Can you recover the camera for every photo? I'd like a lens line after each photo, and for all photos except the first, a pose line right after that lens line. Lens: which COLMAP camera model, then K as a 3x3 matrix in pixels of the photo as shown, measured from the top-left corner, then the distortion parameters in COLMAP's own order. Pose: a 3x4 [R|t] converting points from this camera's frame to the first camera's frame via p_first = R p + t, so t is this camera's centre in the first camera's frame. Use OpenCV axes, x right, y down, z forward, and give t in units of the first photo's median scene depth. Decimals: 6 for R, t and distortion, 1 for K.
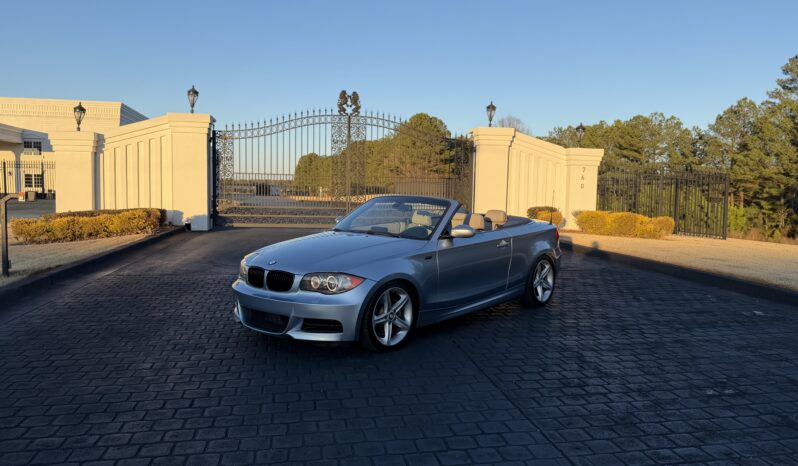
lens RADIAL K [[563.8, 0, 397.1], [0, 563.8, 226.1], [0, 0, 1]] dist [0.005962, -0.009646]
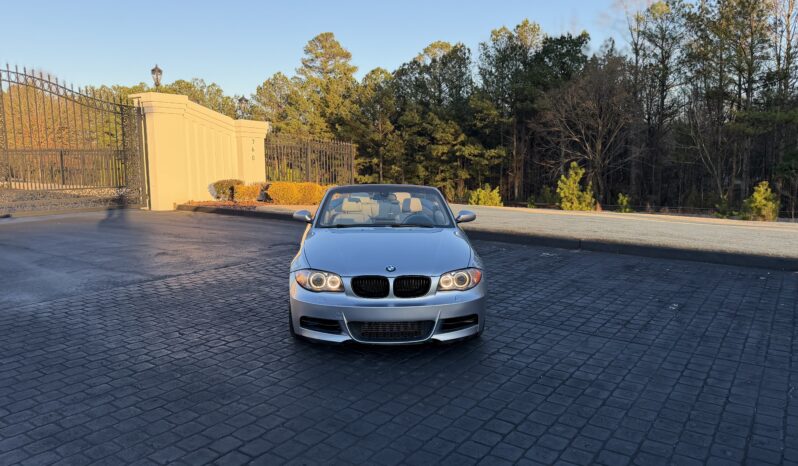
lens RADIAL K [[563.8, 0, 395.8], [0, 563.8, 236.4], [0, 0, 1]] dist [0.005962, -0.009646]
pose [[0.728582, -0.108620, 0.676291, -0.188090], [0.054969, 0.993434, 0.100337, -0.017912], [-0.682749, -0.035929, 0.729769, 0.073906]]
